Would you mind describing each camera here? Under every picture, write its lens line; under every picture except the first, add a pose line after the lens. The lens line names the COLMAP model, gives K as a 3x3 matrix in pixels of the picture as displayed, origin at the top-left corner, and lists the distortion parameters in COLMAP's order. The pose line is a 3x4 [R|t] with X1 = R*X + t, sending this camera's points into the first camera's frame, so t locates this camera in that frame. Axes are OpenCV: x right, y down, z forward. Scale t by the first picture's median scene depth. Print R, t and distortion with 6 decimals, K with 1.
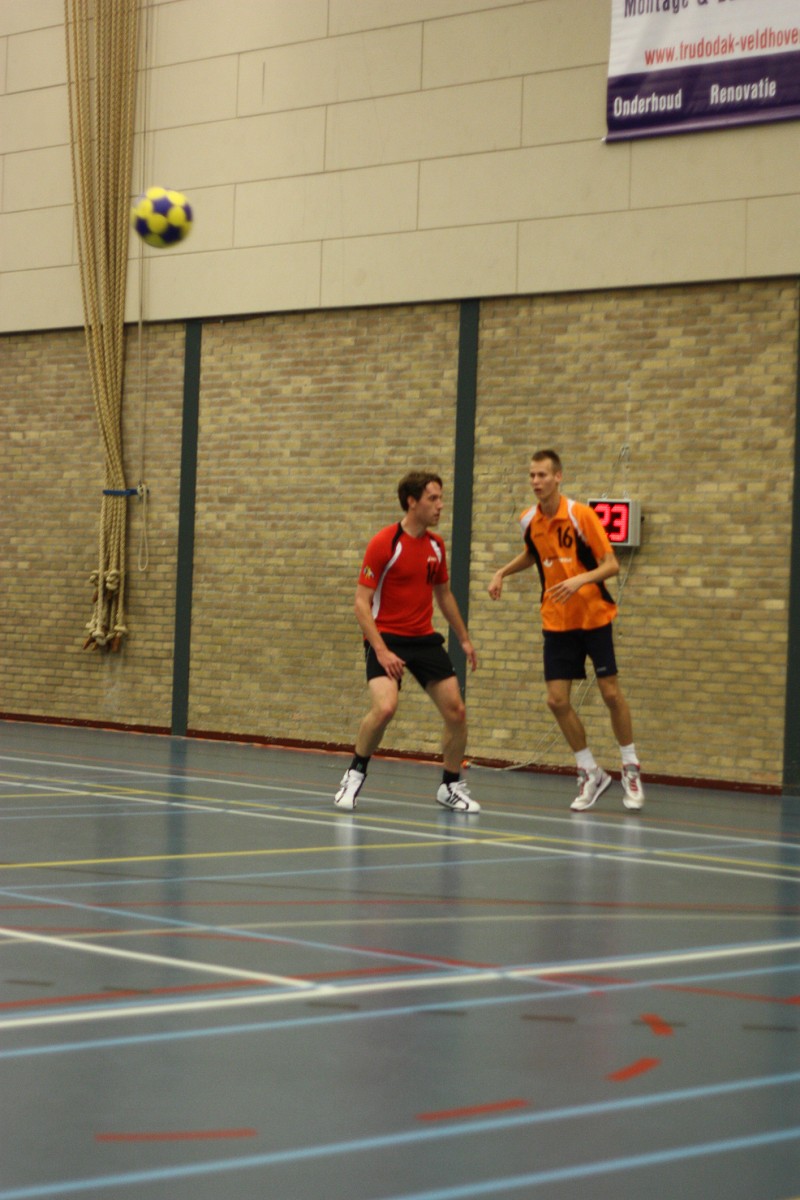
lens RADIAL K [[2819.9, 0, 400.0], [0, 2819.9, 600.0], [0, 0, 1]] dist [-0.067641, -0.434445]
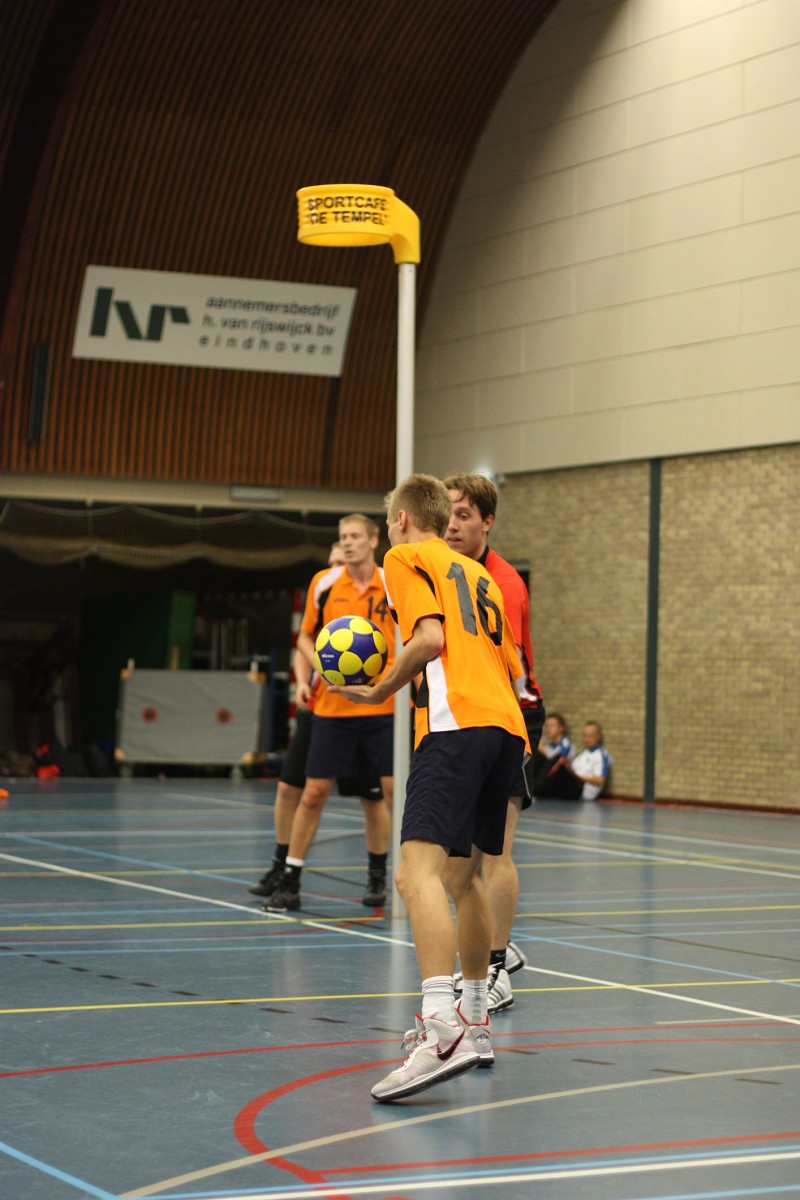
lens RADIAL K [[2836.8, 0, 371.9], [0, 2836.8, 599.9], [0, 0, 1]] dist [-0.102758, -0.271747]
pose [[0.949039, -0.022135, -0.314382, 0.194516], [0.010738, 0.999222, -0.037940, 0.006813], [0.314977, 0.032631, 0.948538, -0.199778]]
